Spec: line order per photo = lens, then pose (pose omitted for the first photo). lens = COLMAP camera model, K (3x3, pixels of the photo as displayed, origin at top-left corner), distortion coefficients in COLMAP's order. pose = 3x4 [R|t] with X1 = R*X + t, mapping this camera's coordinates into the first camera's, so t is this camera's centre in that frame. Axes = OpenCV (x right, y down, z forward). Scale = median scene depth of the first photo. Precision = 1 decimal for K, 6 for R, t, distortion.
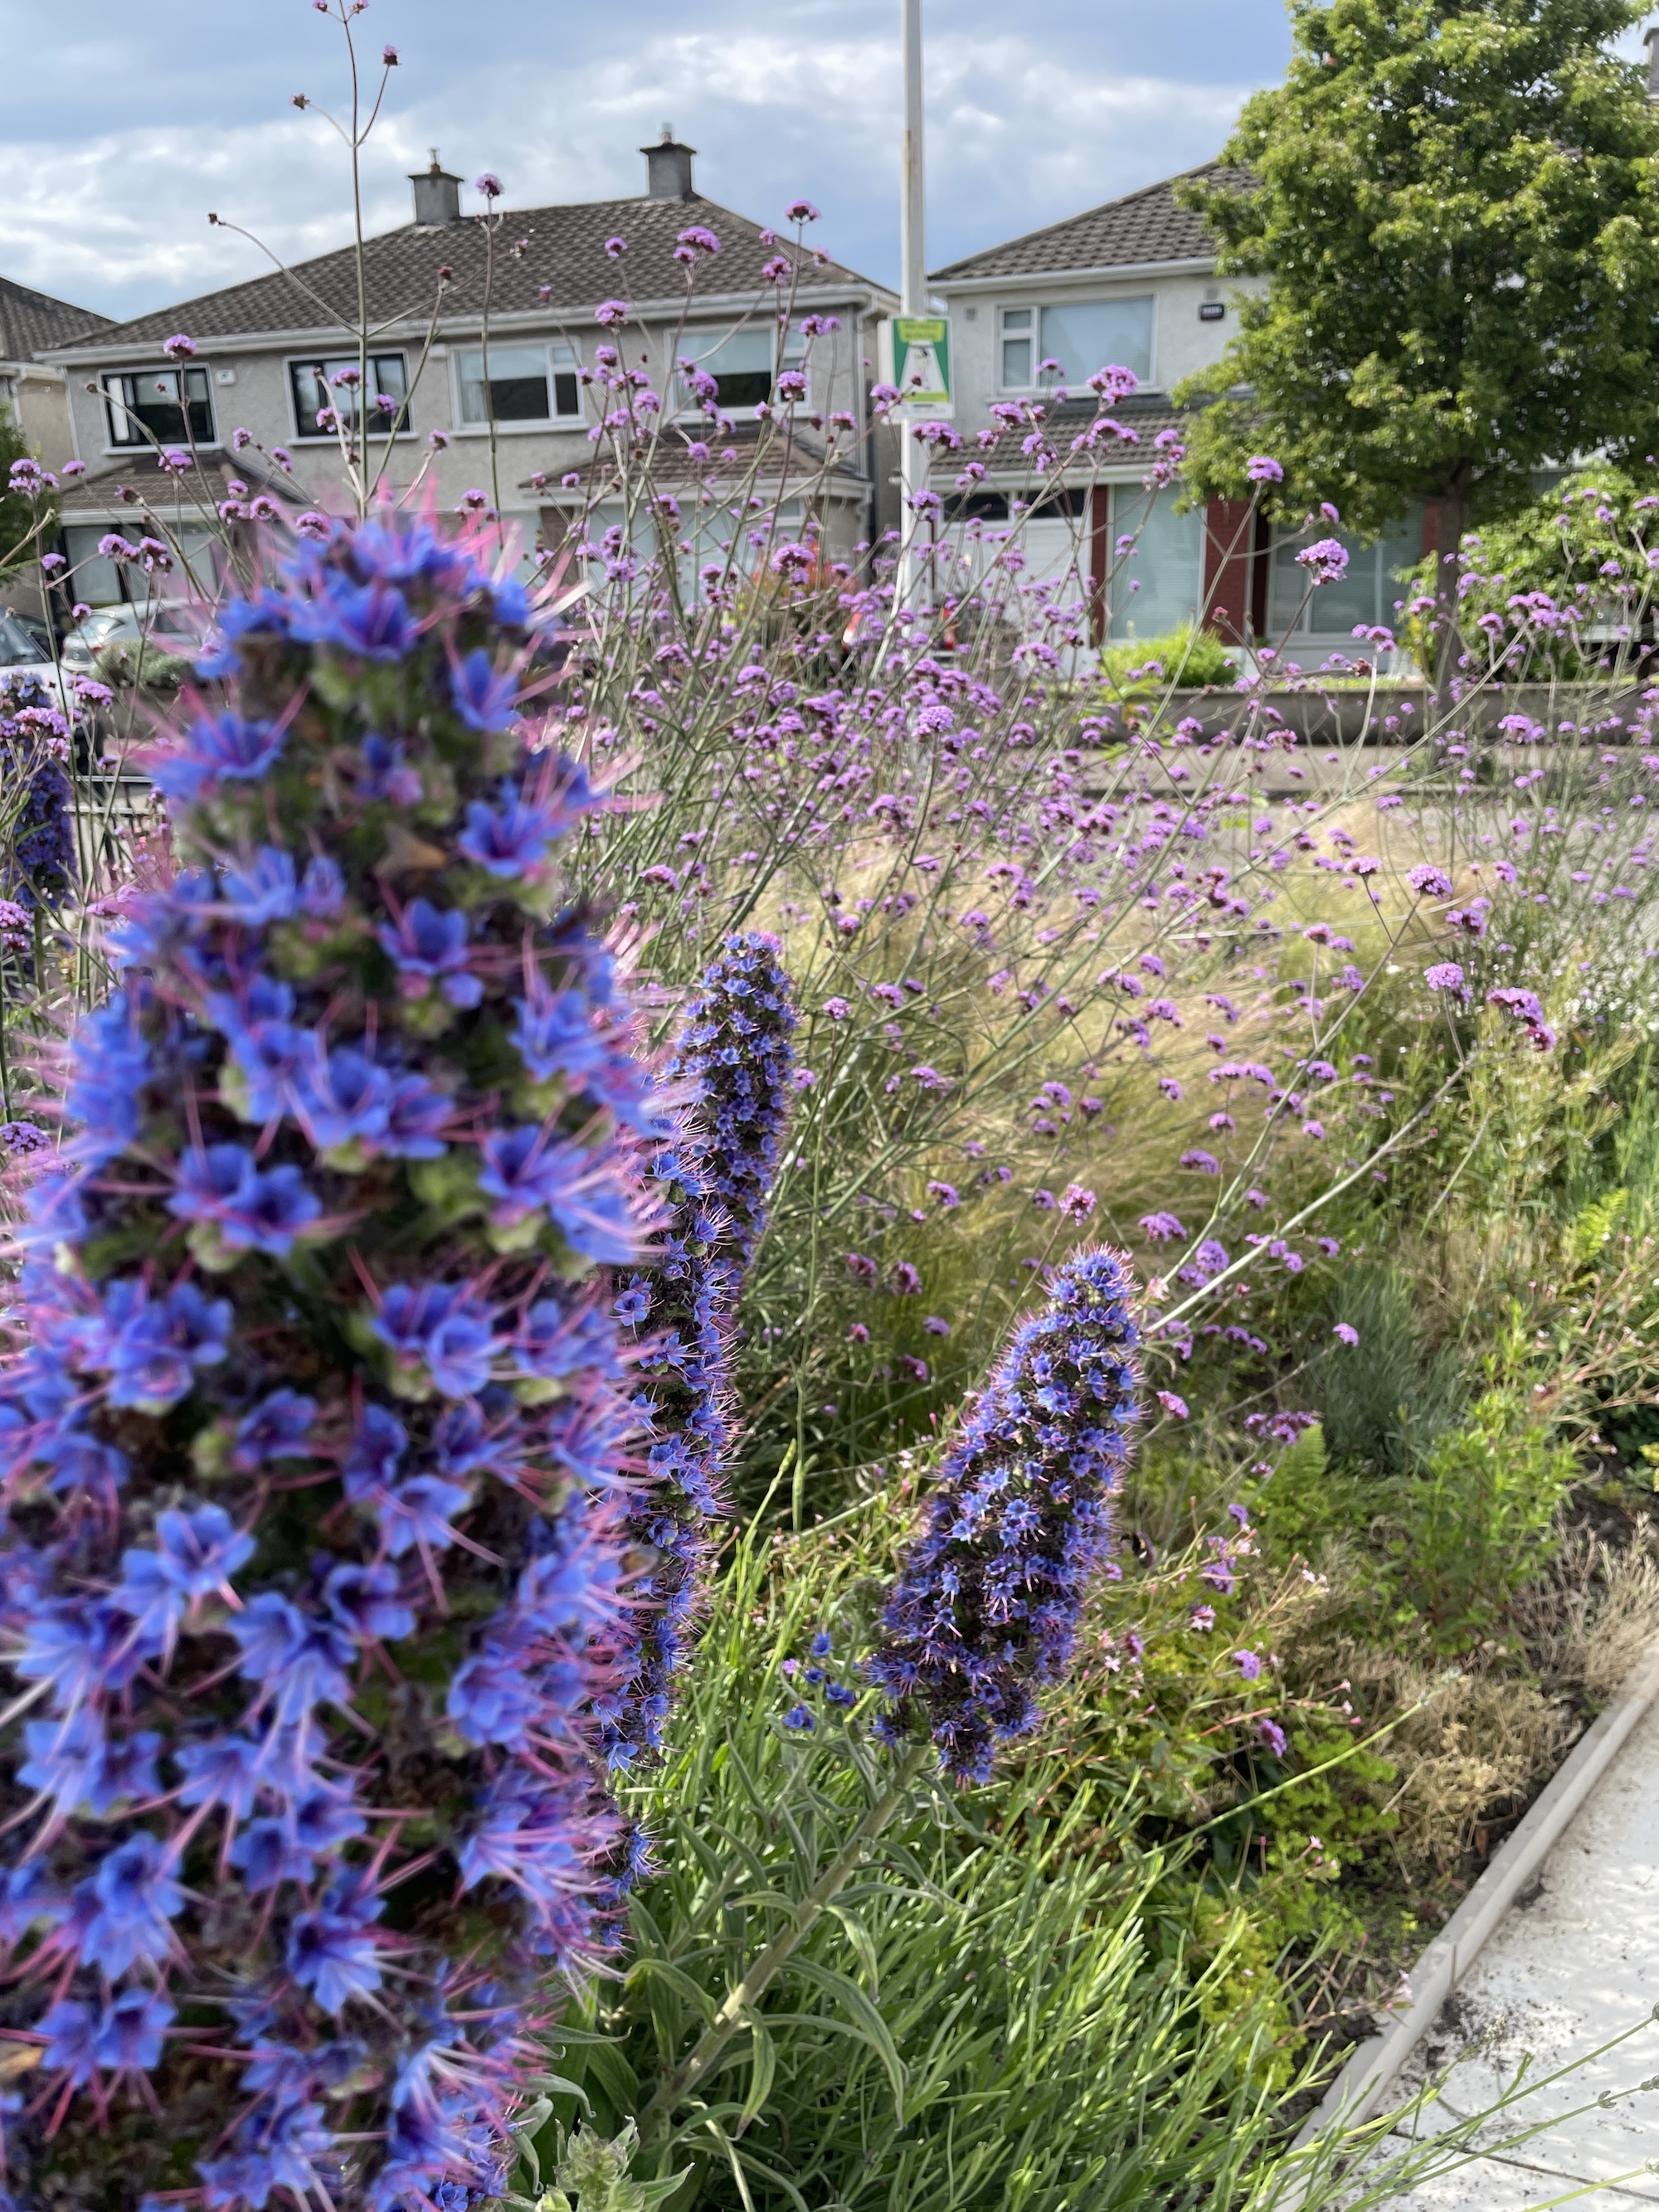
lens RADIAL K [[1722.4, 0, 829.5], [0, 1722.4, 1106.0], [0, 0, 1]] dist [0.039347, -0.059321]
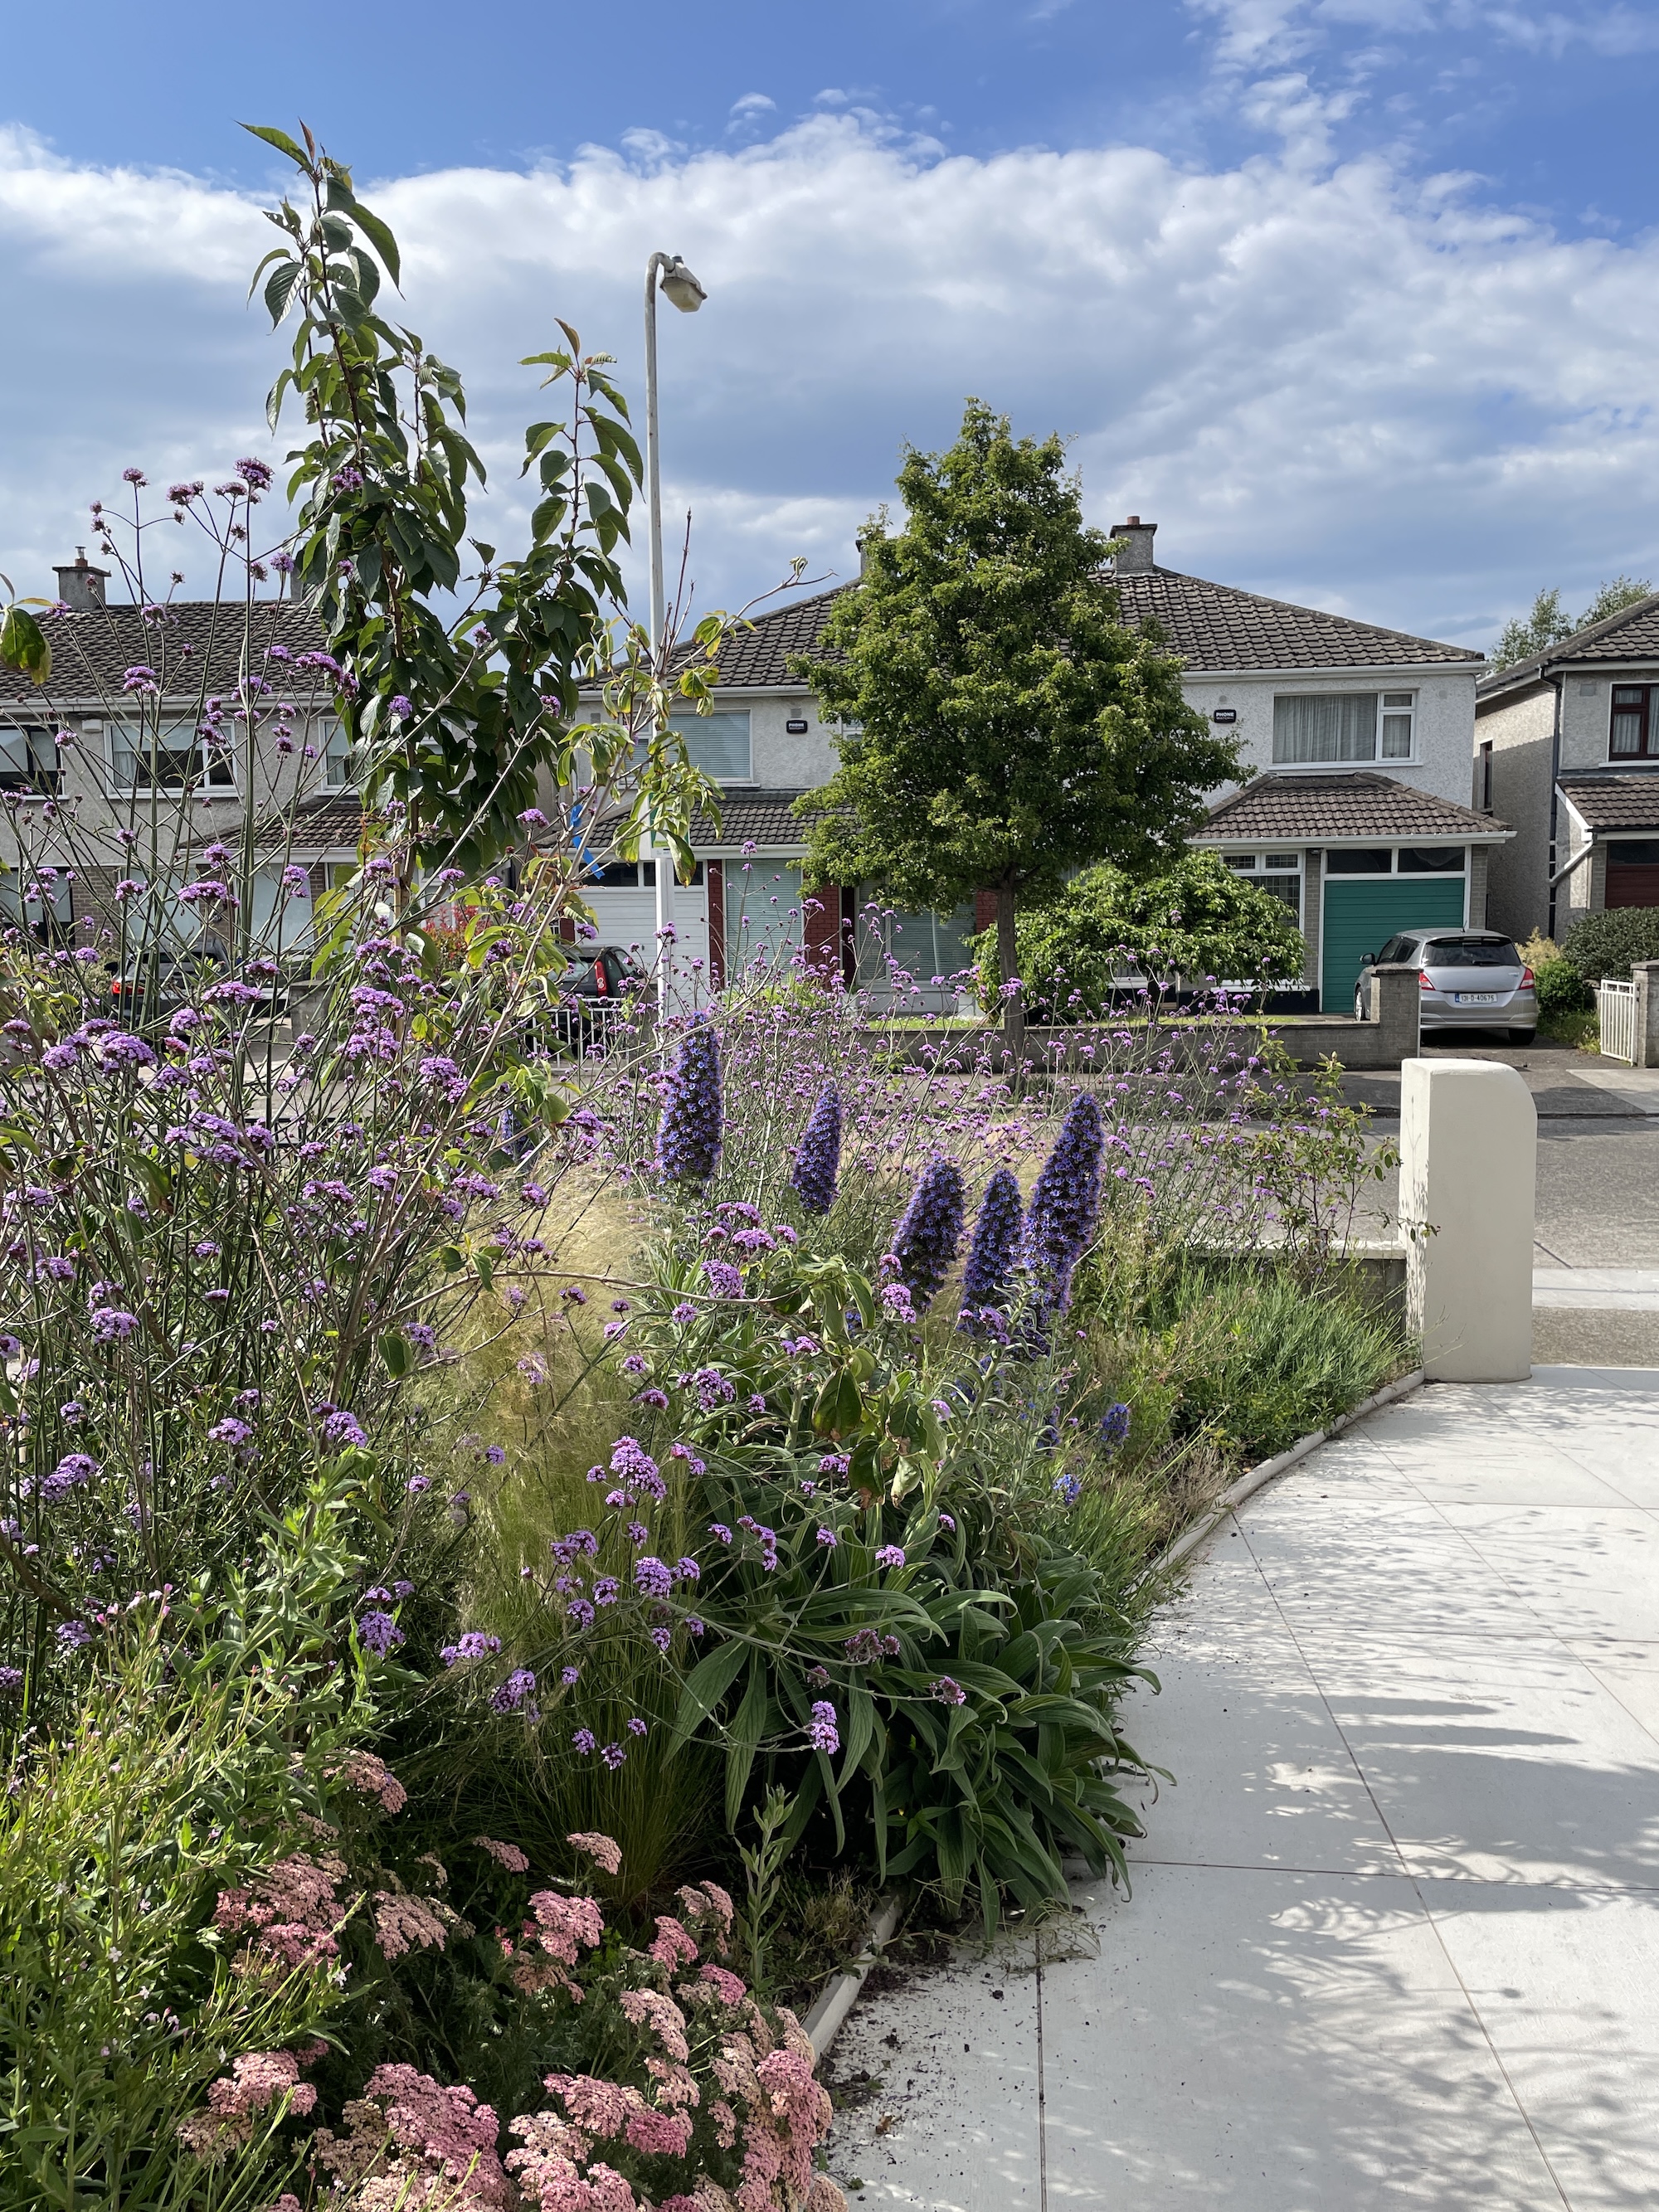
lens RADIAL K [[1683.0, 0, 829.5], [0, 1683.0, 1106.0], [0, 0, 1]] dist [0.130764, -0.149437]
pose [[0.971064, -0.018719, 0.238087, -0.086929], [0.062371, 0.982202, -0.177167, 0.032384], [-0.230533, 0.186891, 0.954948, -0.179163]]
